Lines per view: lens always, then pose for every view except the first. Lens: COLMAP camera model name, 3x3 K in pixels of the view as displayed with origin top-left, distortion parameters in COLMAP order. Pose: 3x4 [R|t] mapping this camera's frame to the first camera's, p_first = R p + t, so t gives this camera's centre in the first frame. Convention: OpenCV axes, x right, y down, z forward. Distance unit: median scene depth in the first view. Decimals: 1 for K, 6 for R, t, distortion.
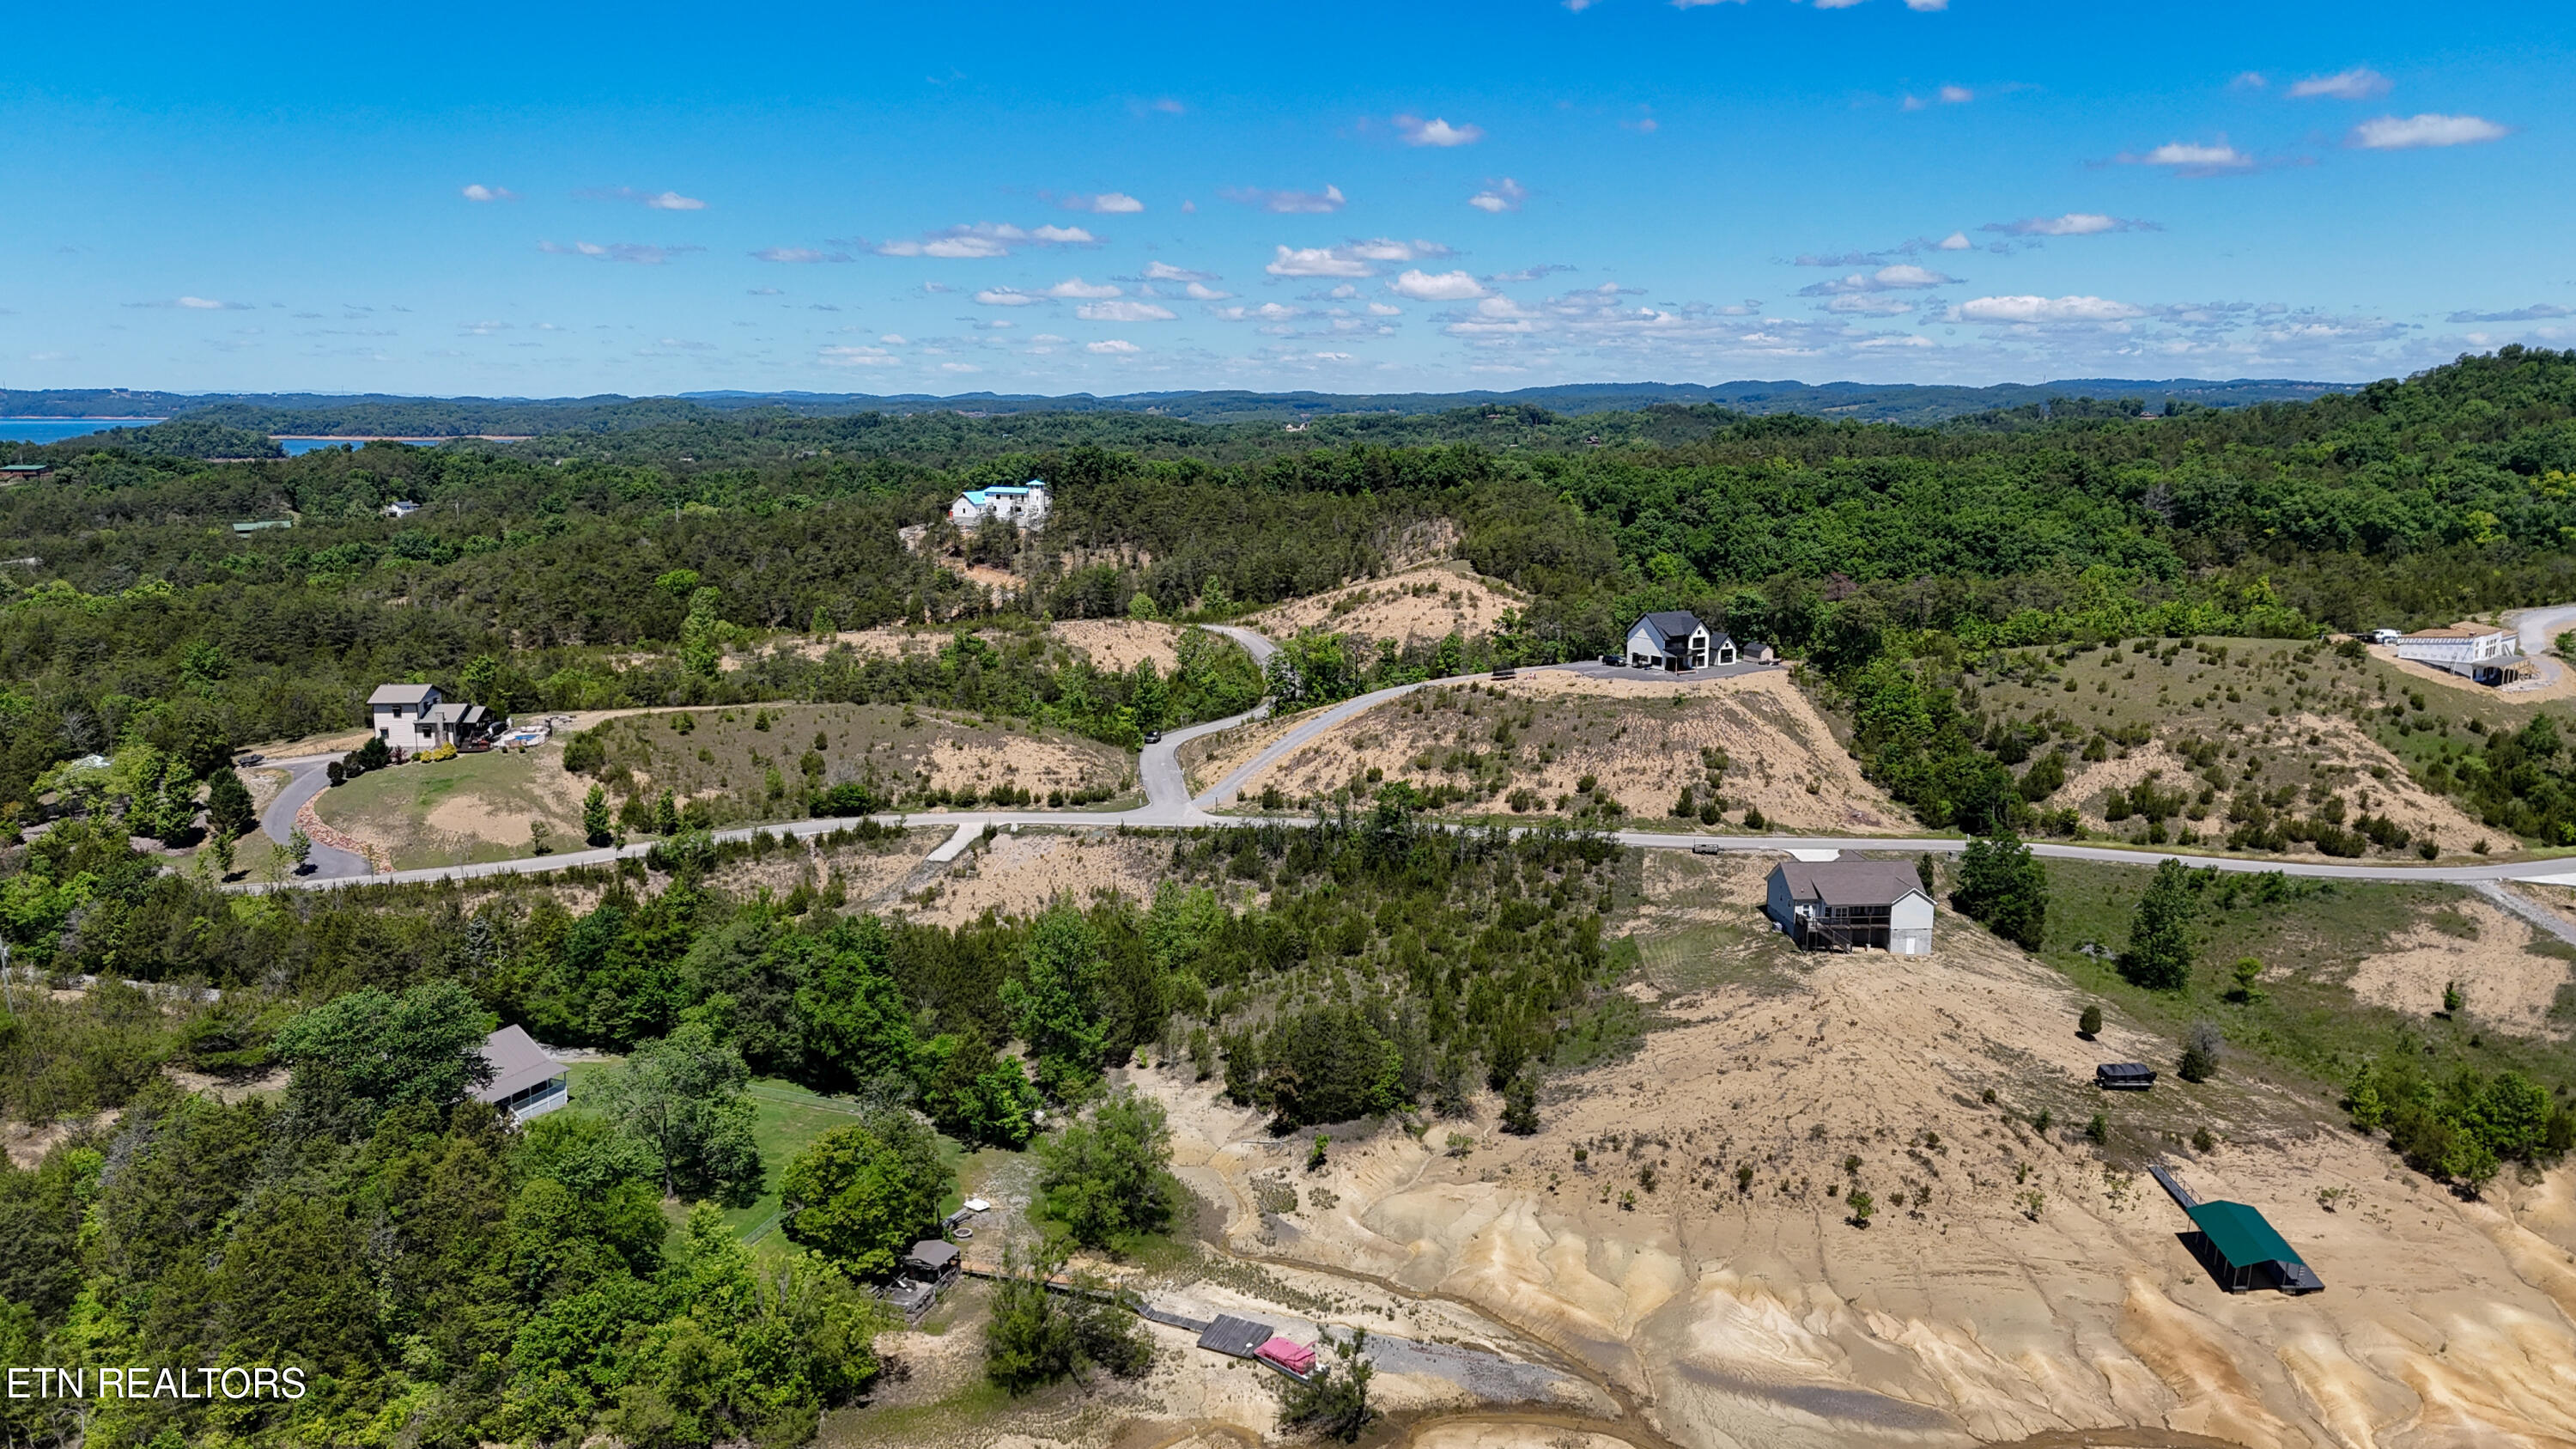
lens RADIAL K [[1885.8, 0, 1286.8], [0, 1885.8, 734.4], [0, 0, 1]] dist [0.097243, -0.101152]
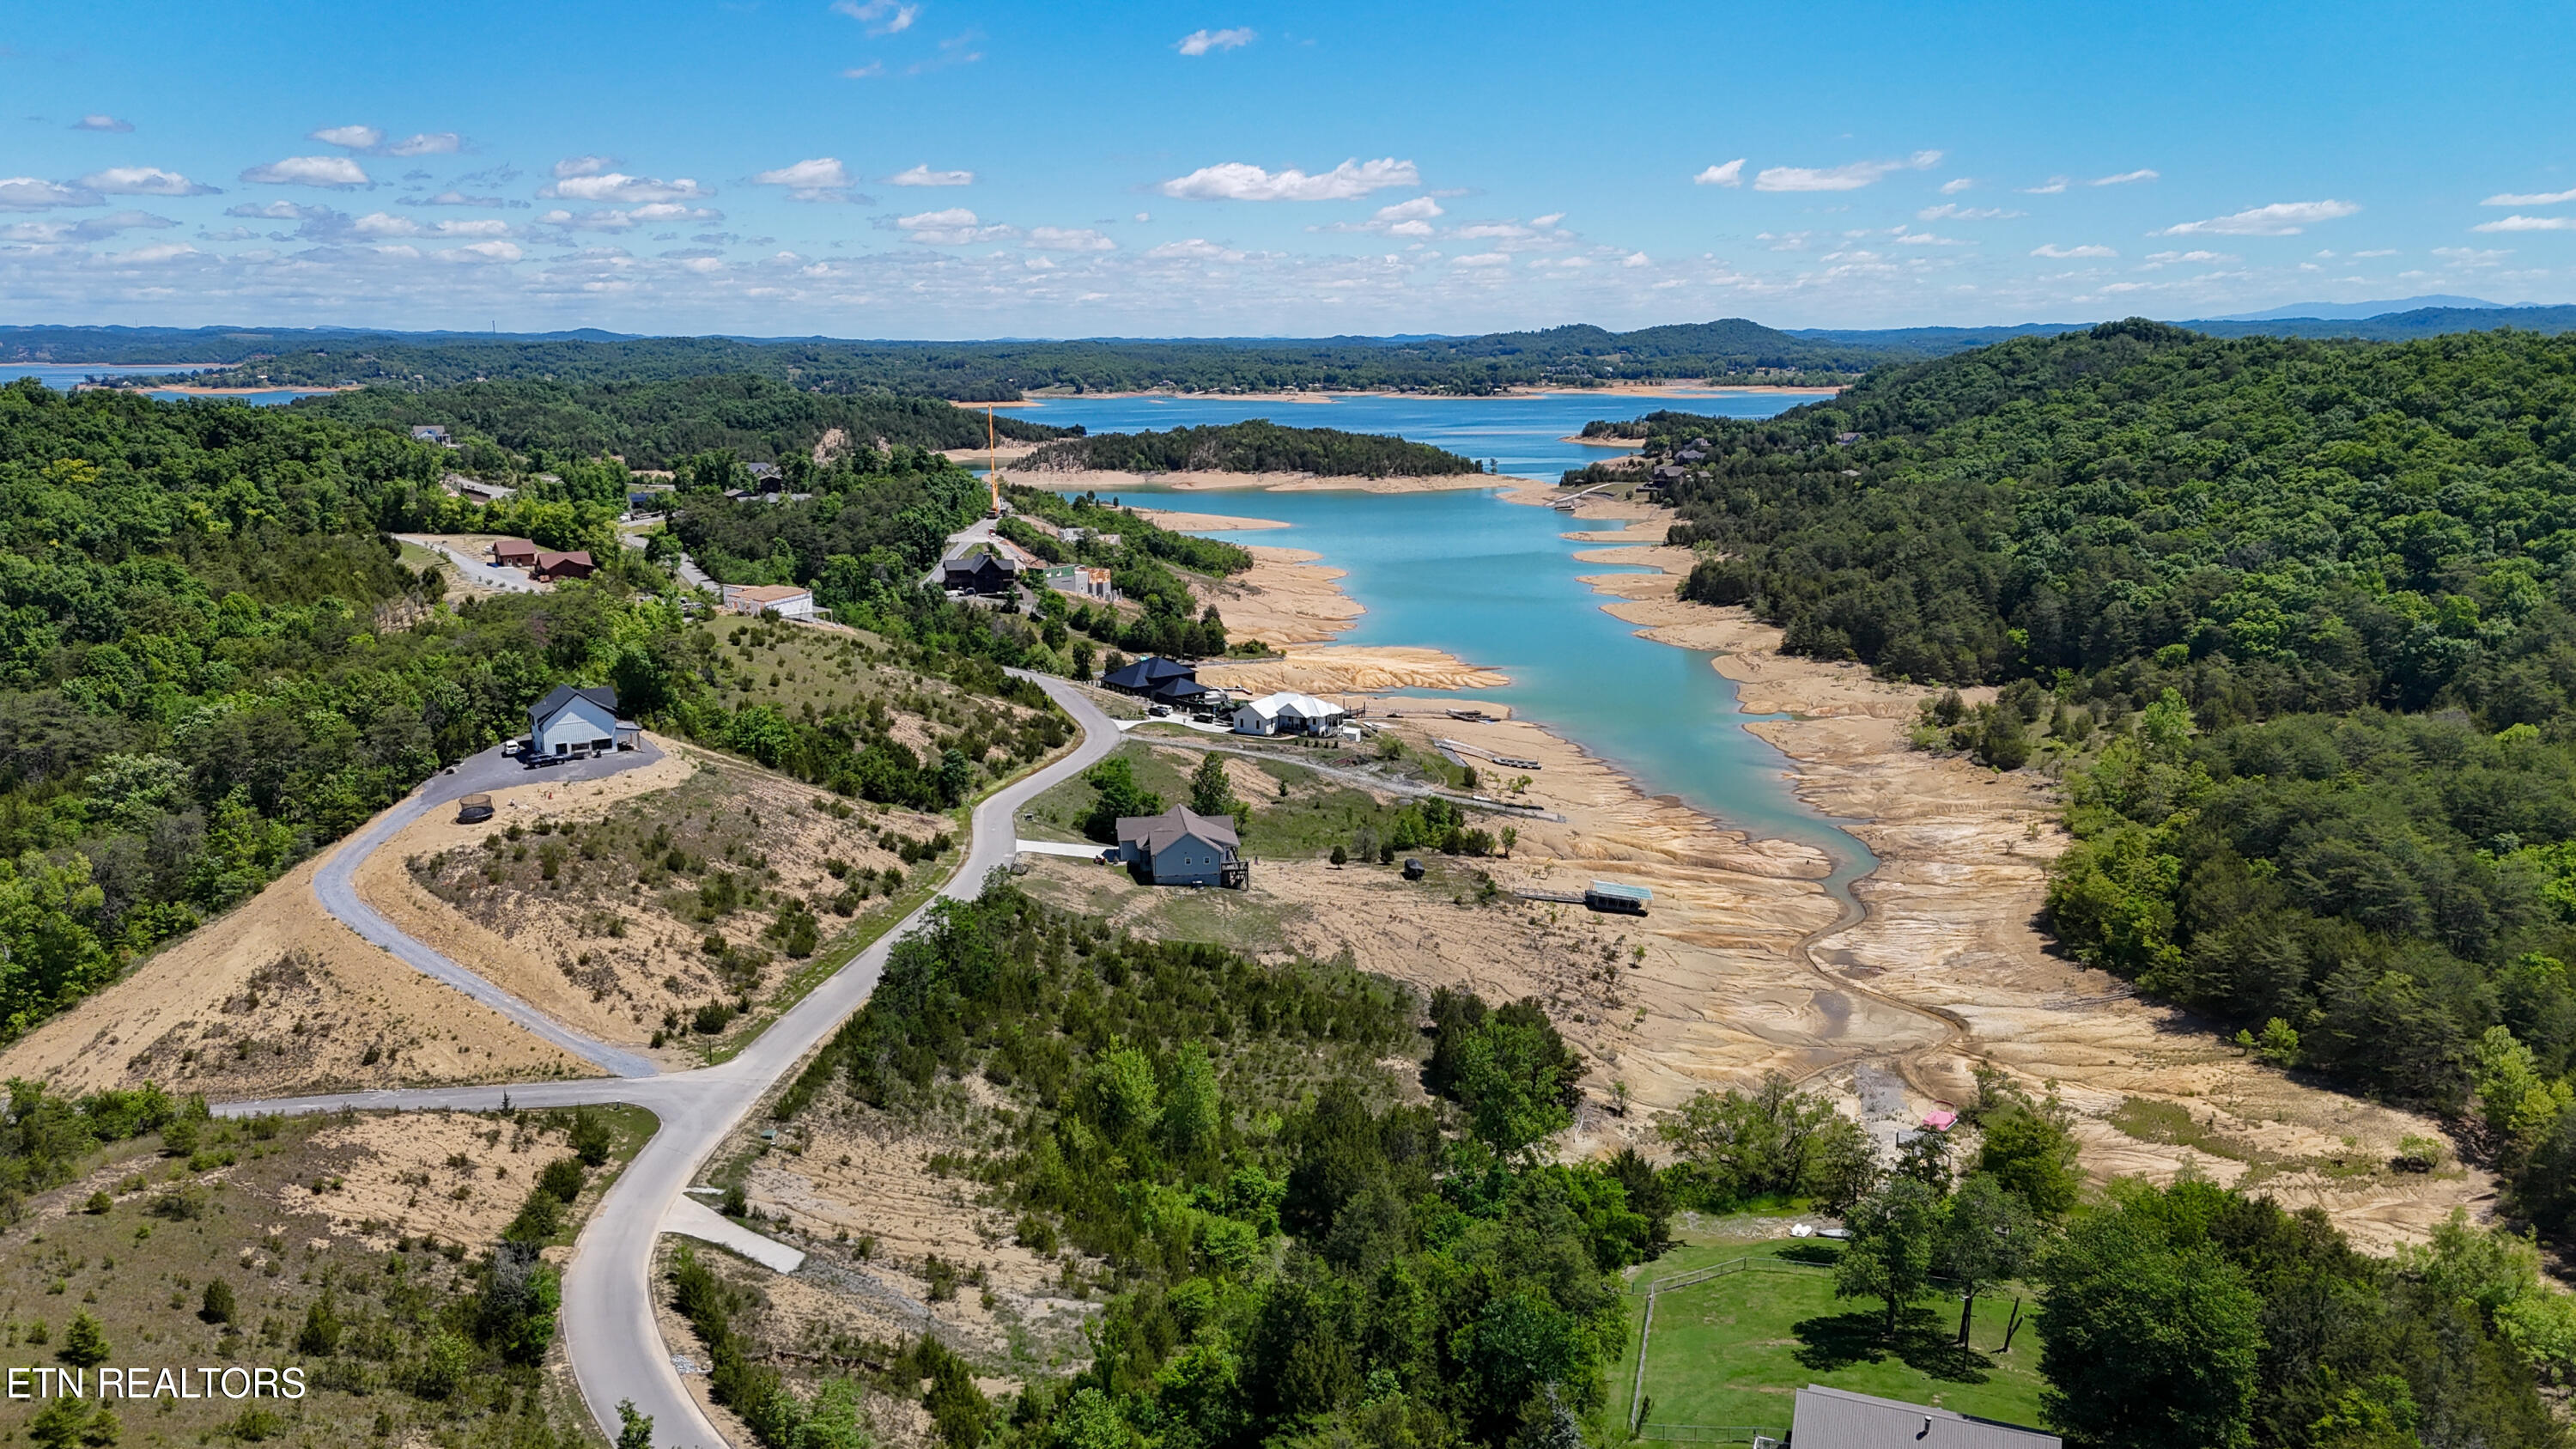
lens RADIAL K [[1887.8, 0, 1286.1], [0, 1887.8, 734.0], [0, 0, 1]] dist [0.079427, -0.067458]
pose [[-0.047620, -0.207065, 0.977168, -0.728702], [0.178056, 0.960849, 0.212284, -0.190661], [-0.982867, 0.184100, -0.008886, 0.801104]]
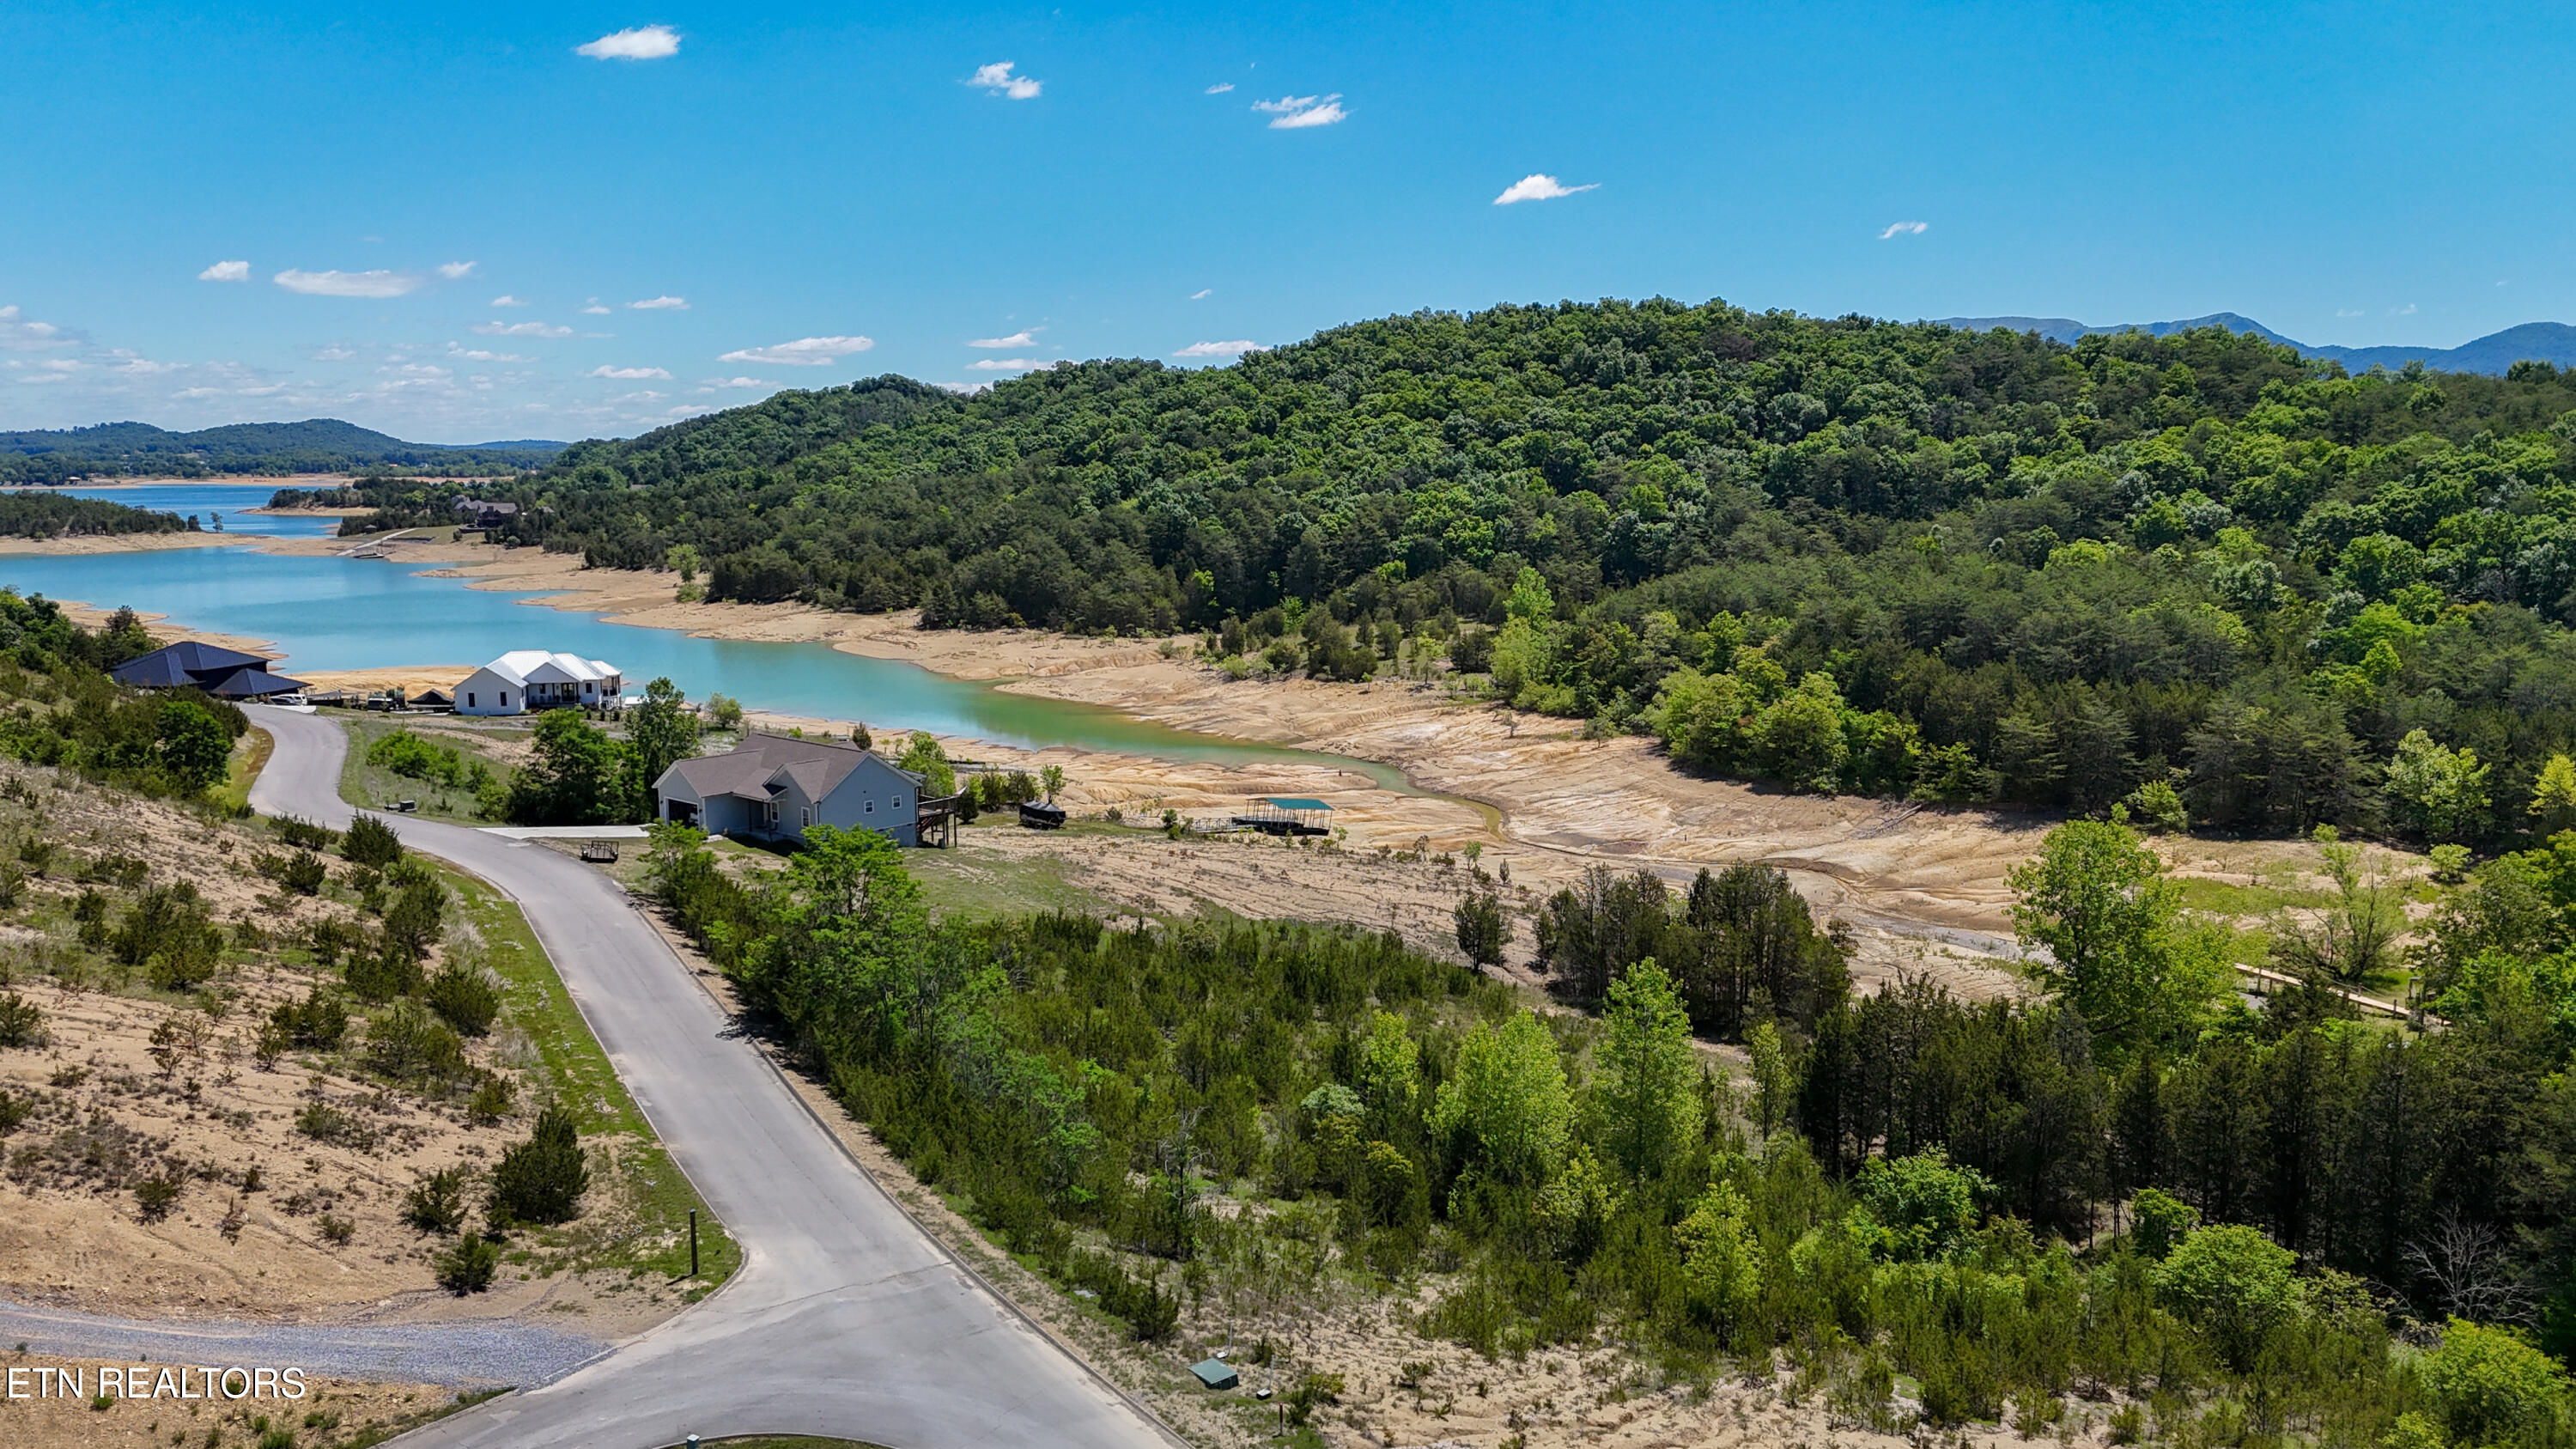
lens RADIAL K [[1885.8, 0, 1286.8], [0, 1885.8, 734.4], [0, 0, 1]] dist [0.097243, -0.101152]
pose [[-0.680764, -0.107709, 0.724540, -0.260668], [0.132898, 0.954553, 0.266771, -0.078662], [-0.720346, 0.277898, -0.635511, 1.114052]]
